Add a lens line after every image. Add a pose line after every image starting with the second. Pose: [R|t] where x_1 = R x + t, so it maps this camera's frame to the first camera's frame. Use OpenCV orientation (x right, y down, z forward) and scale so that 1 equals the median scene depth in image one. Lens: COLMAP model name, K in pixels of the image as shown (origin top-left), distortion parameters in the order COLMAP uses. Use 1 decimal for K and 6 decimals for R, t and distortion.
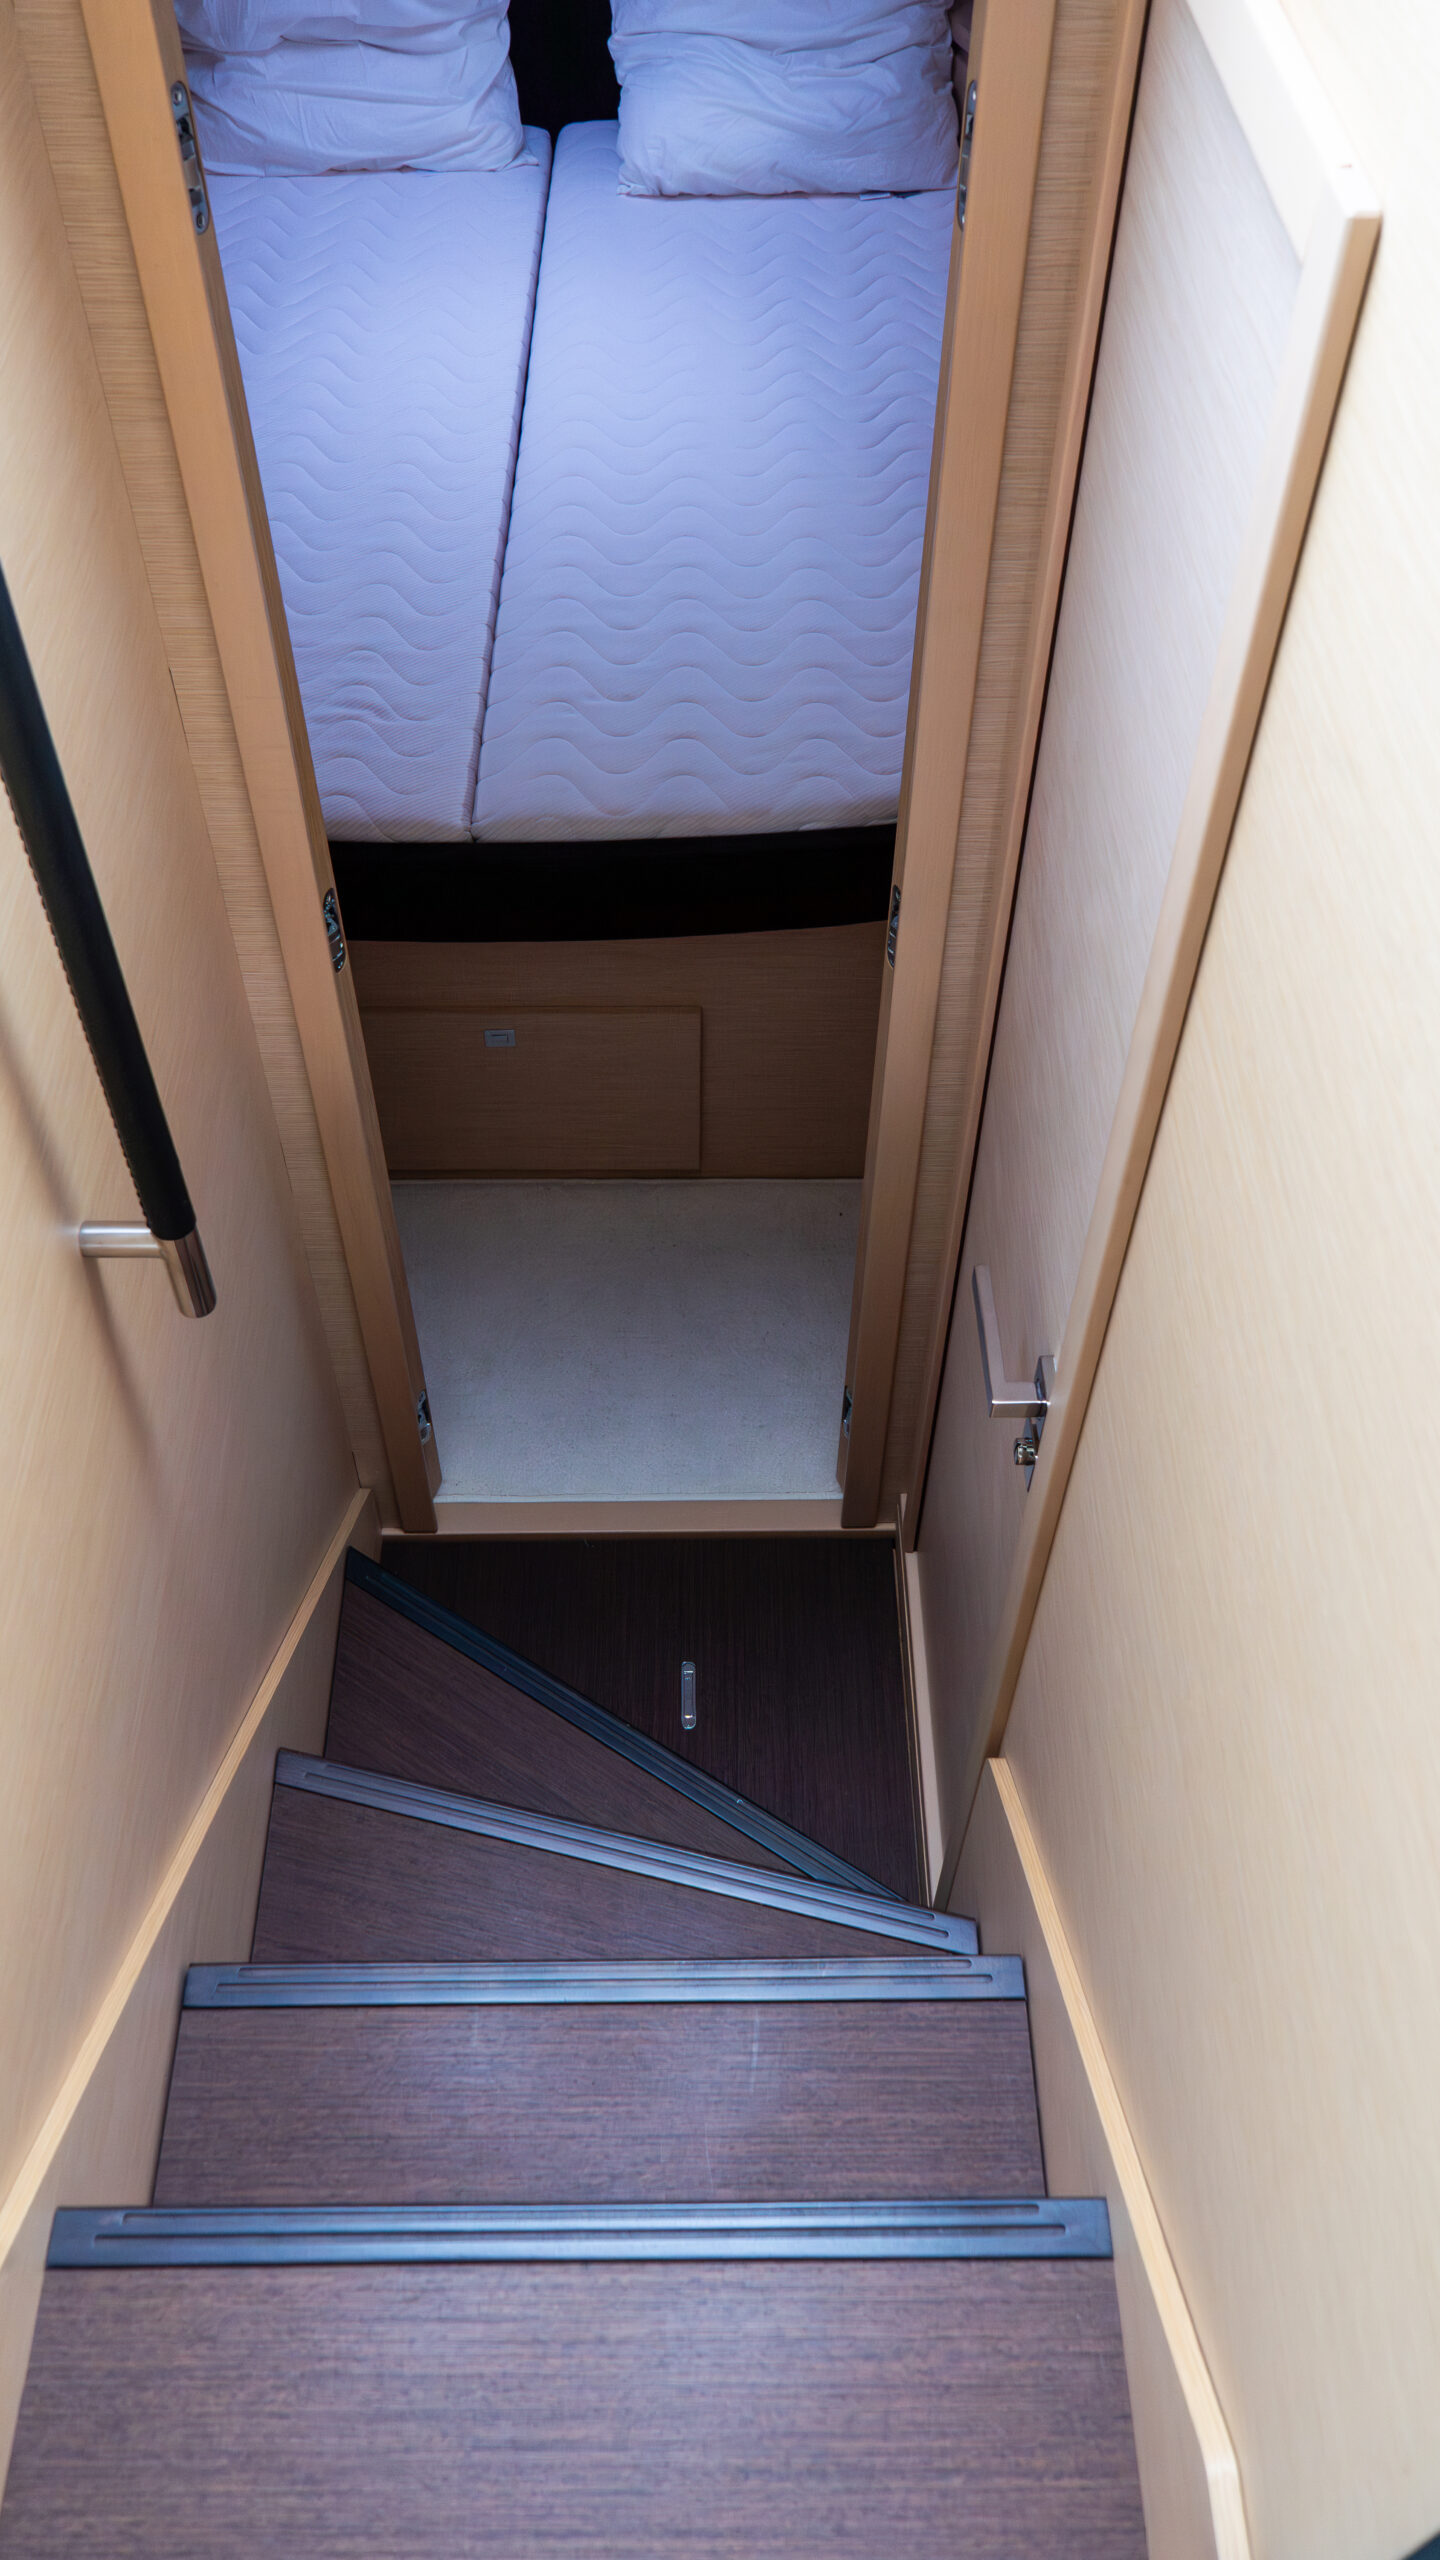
lens RADIAL K [[2023.3, 0, 714.0], [0, 2023.3, 1327.9], [0, 0, 1]] dist [0.000139, -0.008688]
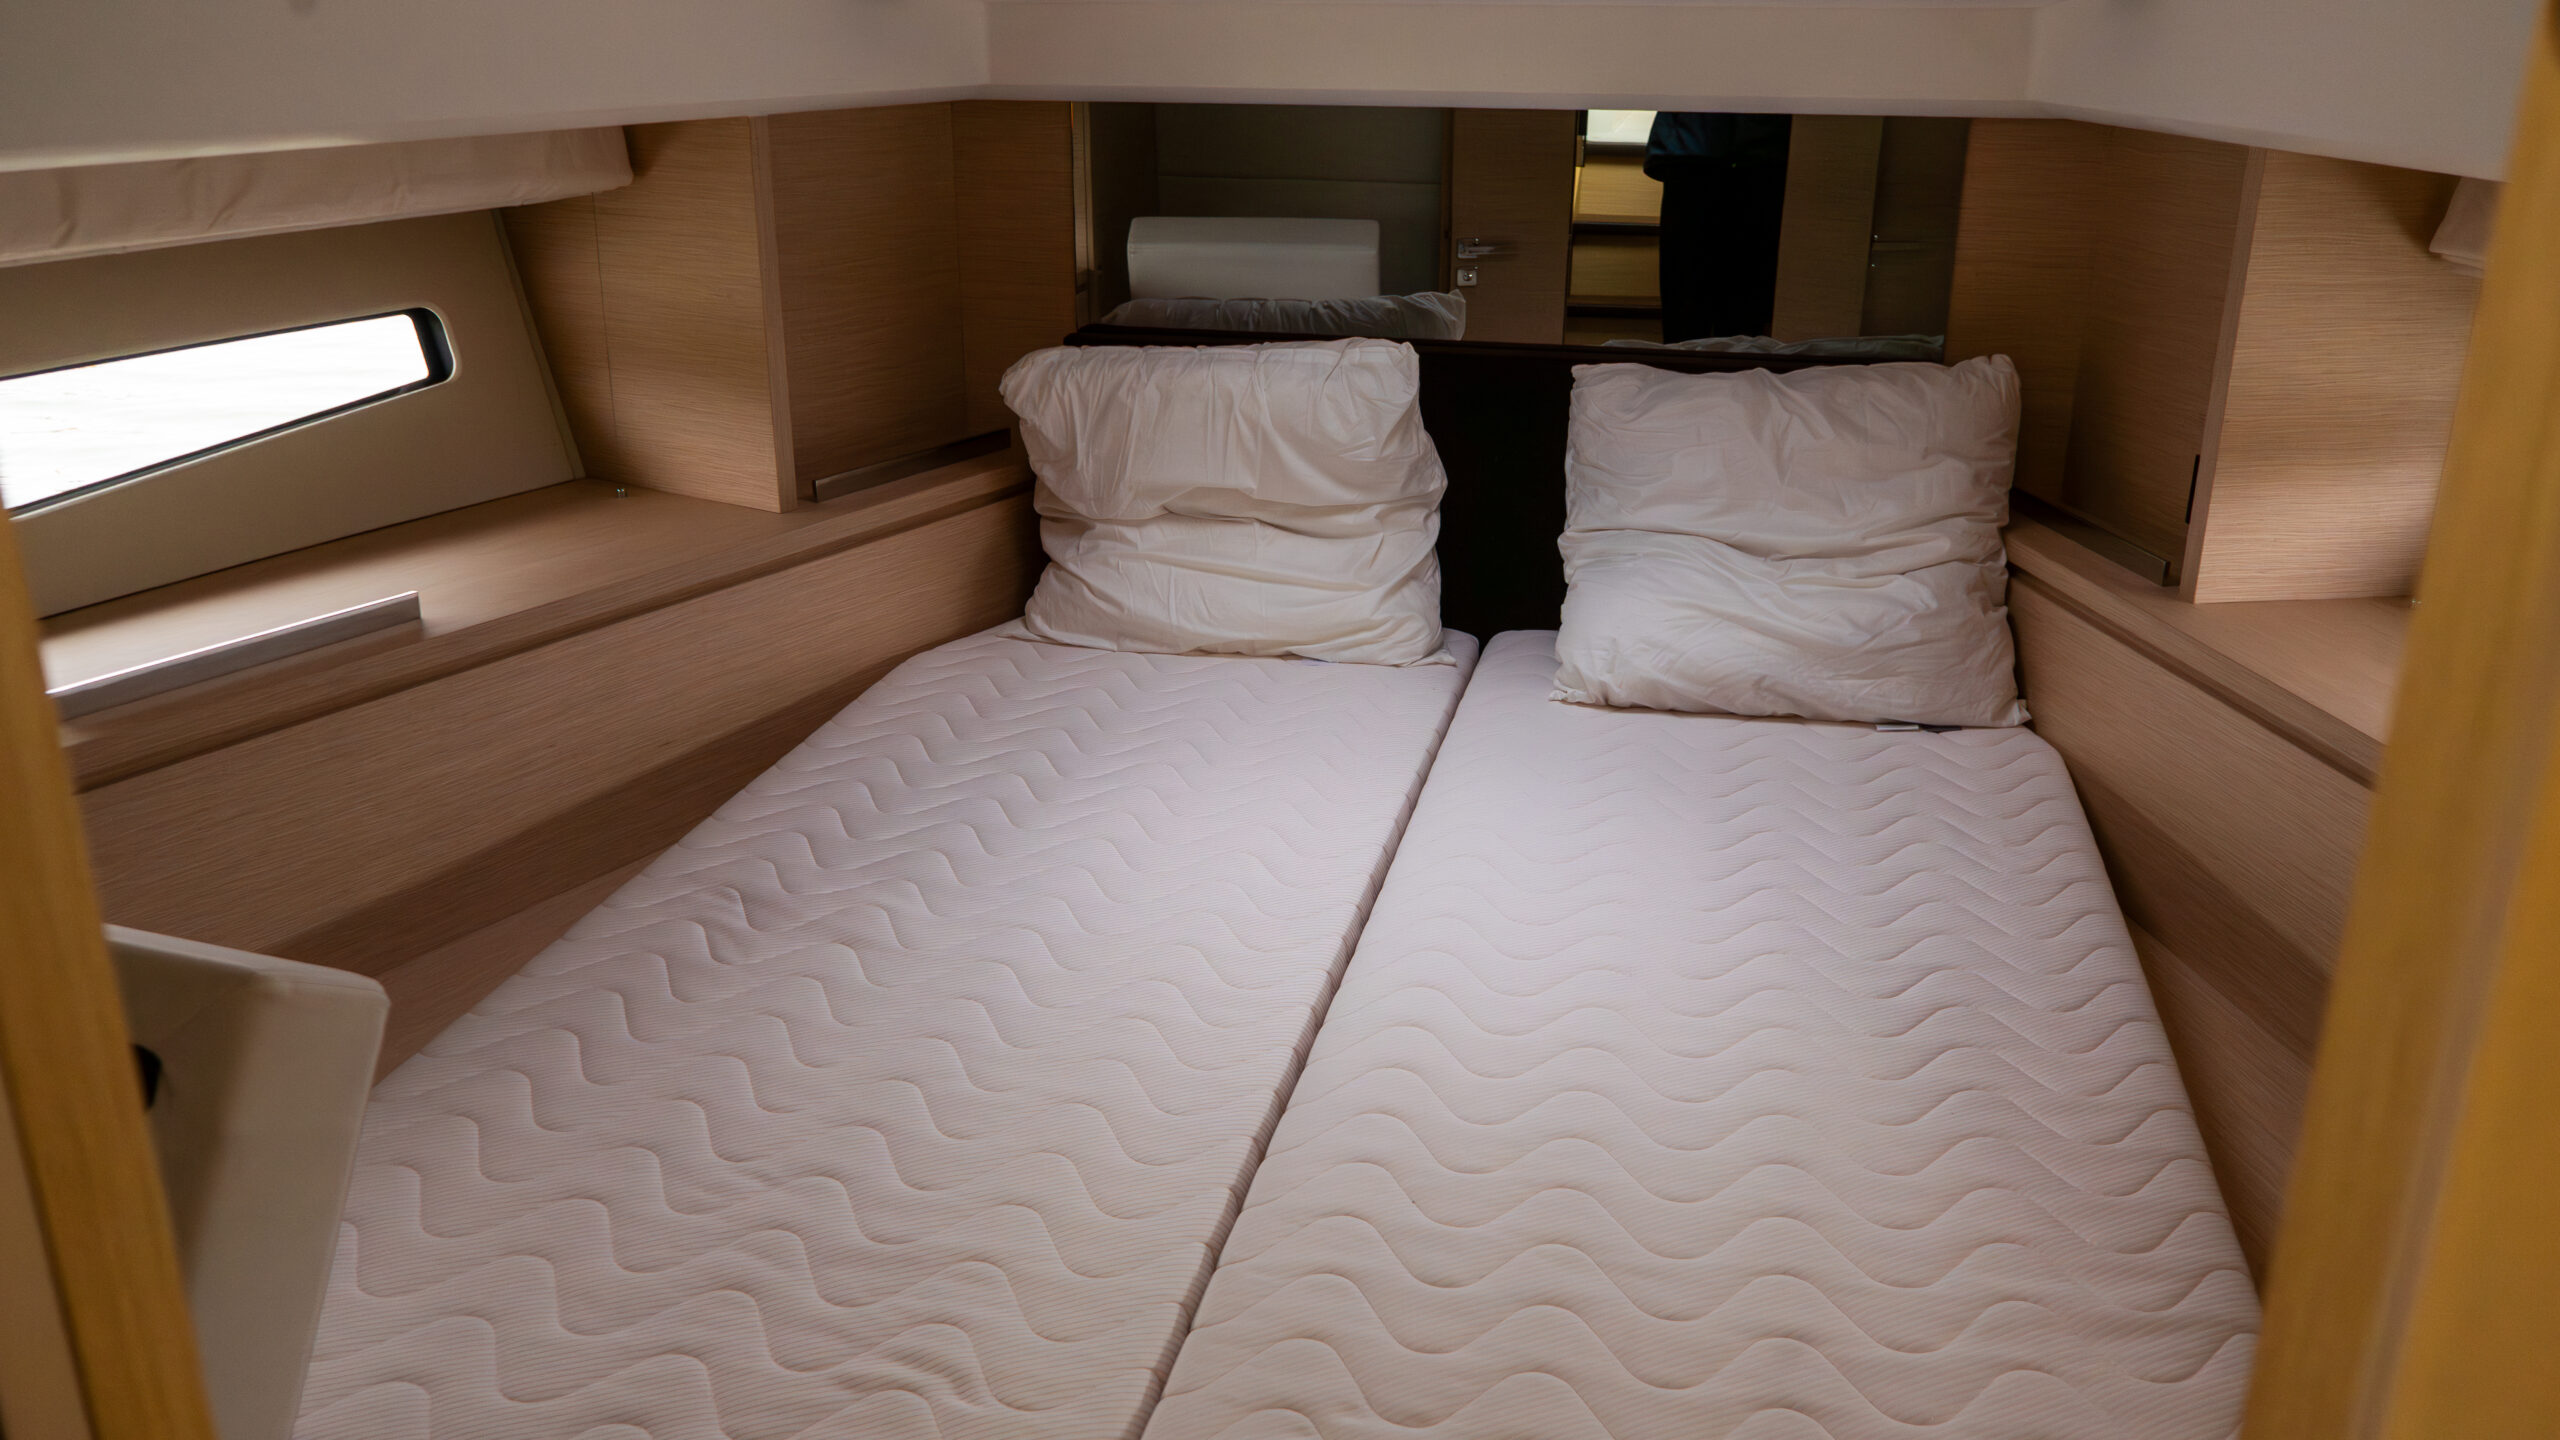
lens RADIAL K [[2023.3, 0, 1268.9], [0, 2023.3, 731.1], [0, 0, 1]] dist [0.000139, -0.008688]
pose [[0.974100, 0.076432, -0.212808, 0.013109], [-0.176504, 0.845275, -0.504337, -0.145202], [0.141334, 0.528836, 0.836873, 0.350703]]
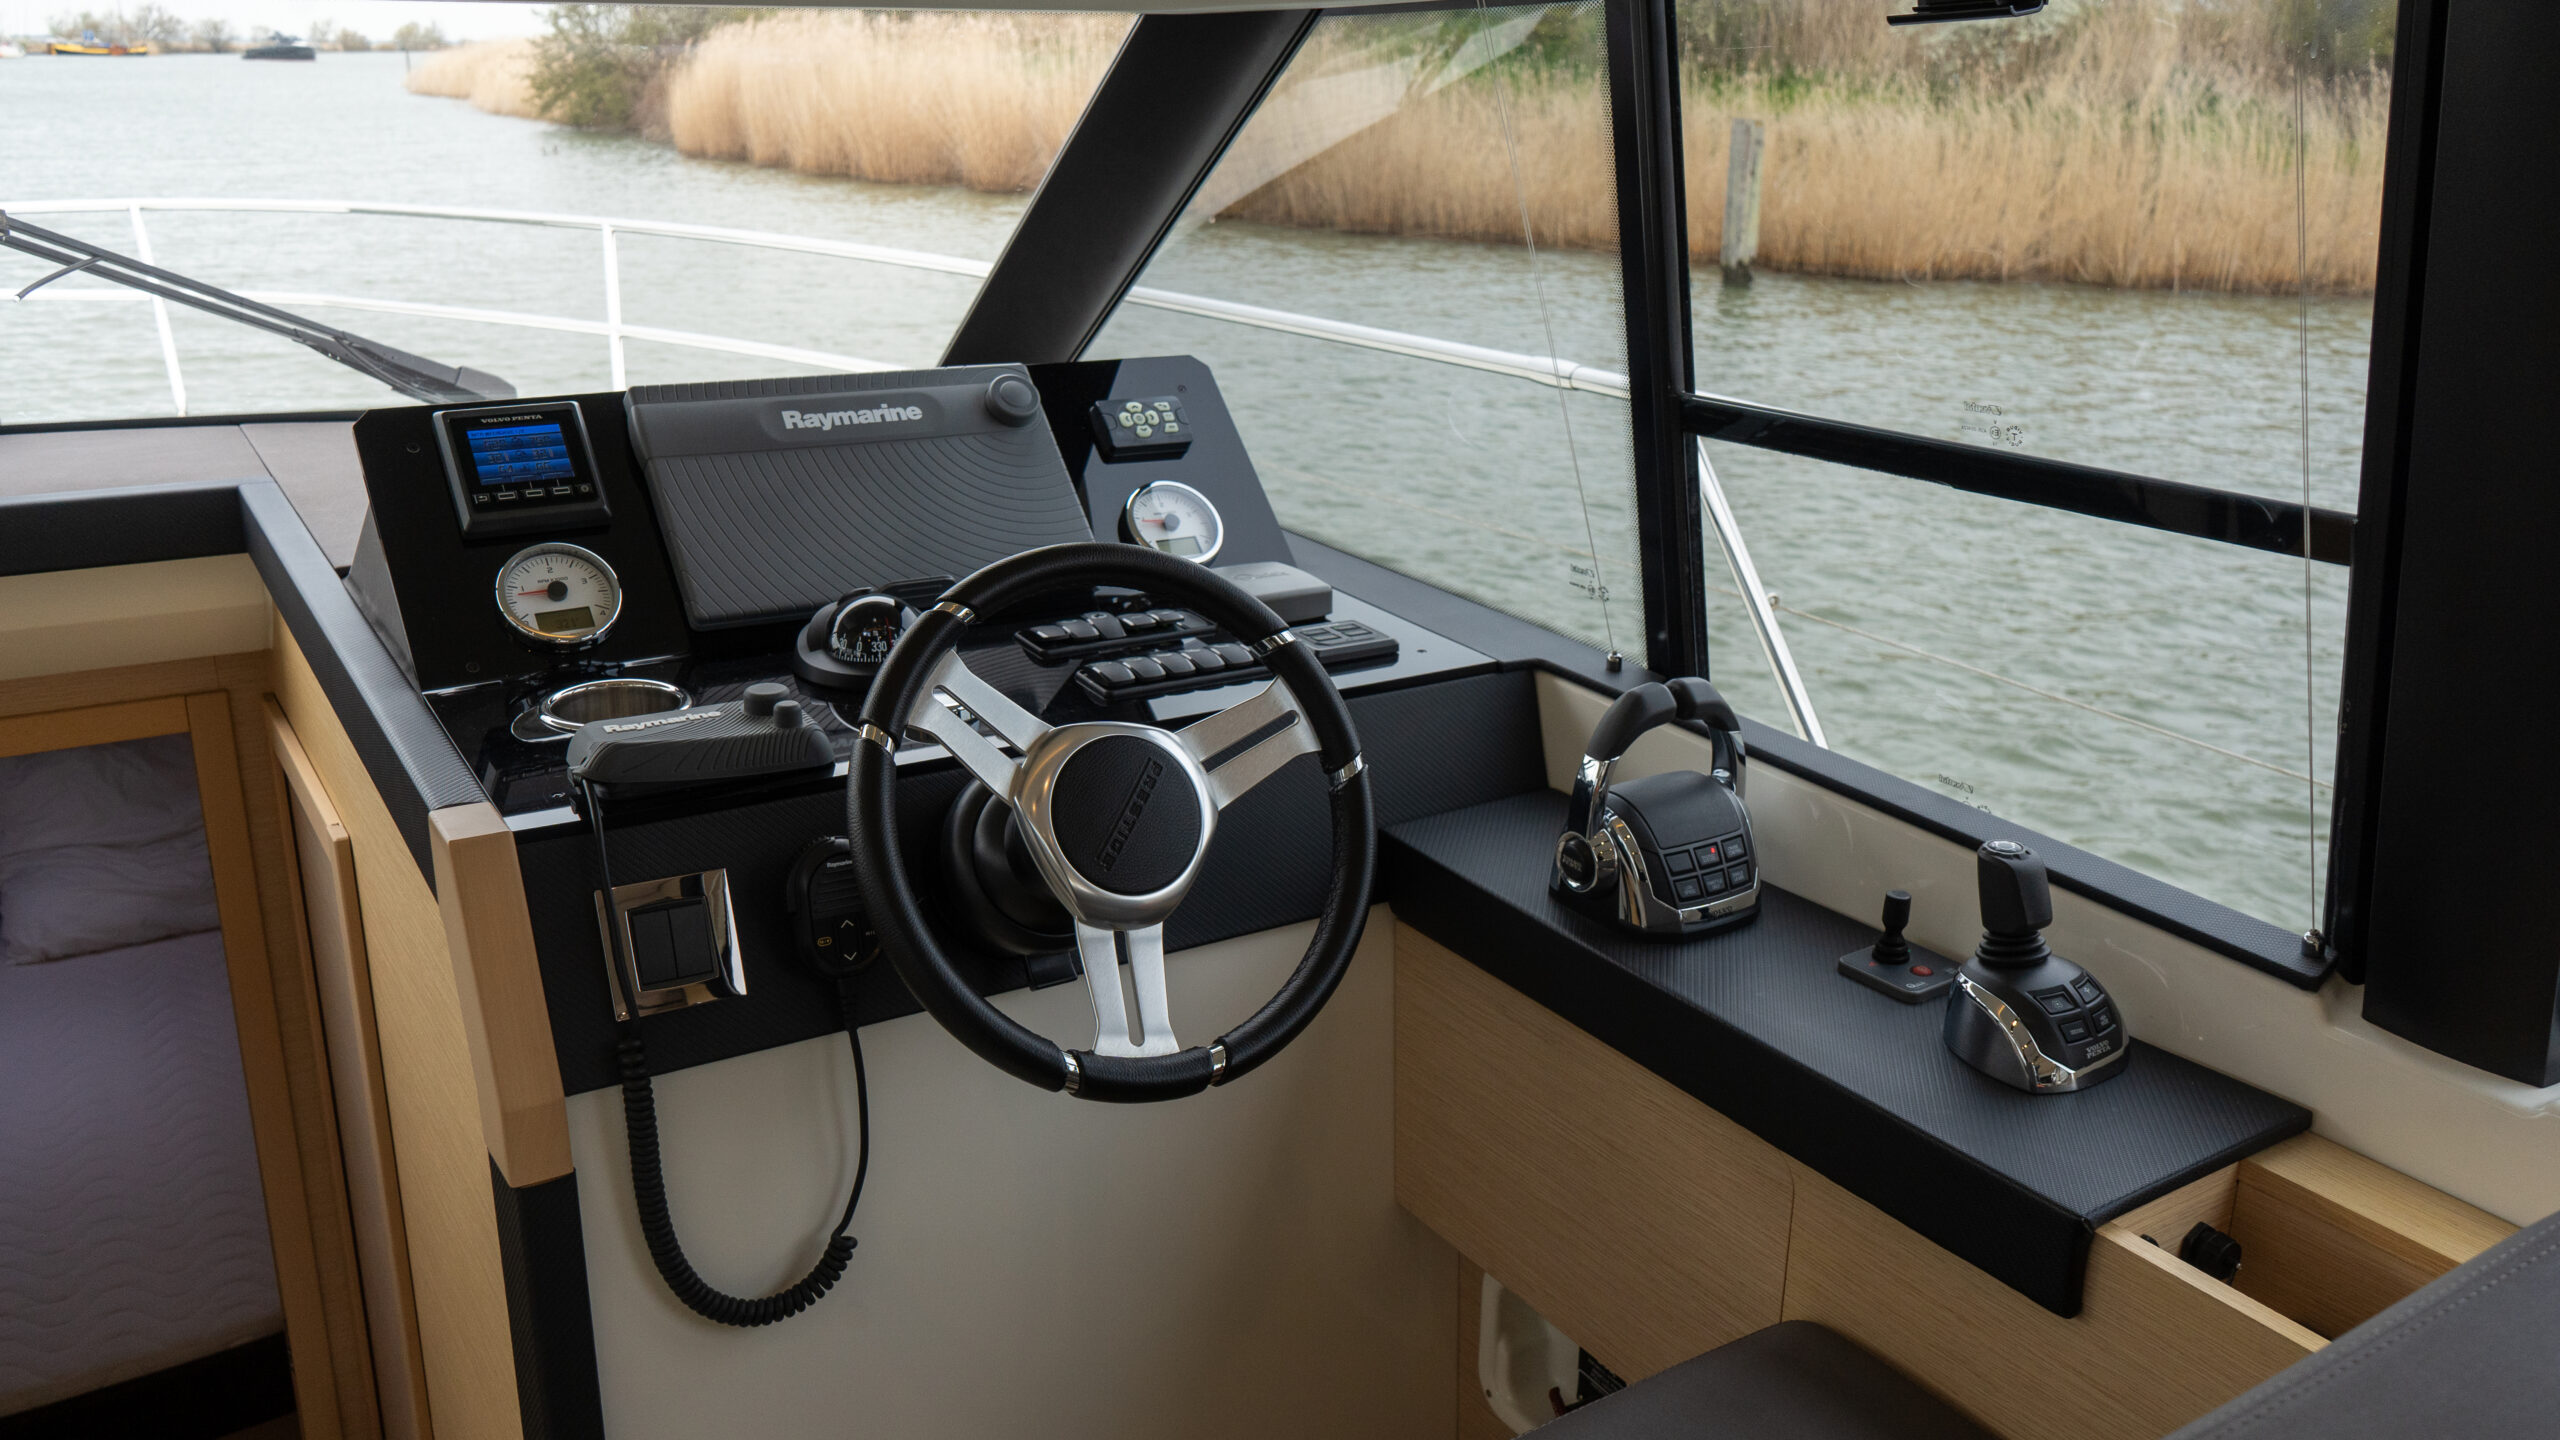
lens RADIAL K [[2023.3, 0, 1268.9], [0, 2023.3, 731.1], [0, 0, 1]] dist [0.000139, -0.008688]
pose [[0.852794, -0.158506, 0.497613, 0.018974], [0.402820, 0.806066, -0.433581, 0.177414], [-0.332384, 0.570204, 0.751258, -0.280032]]
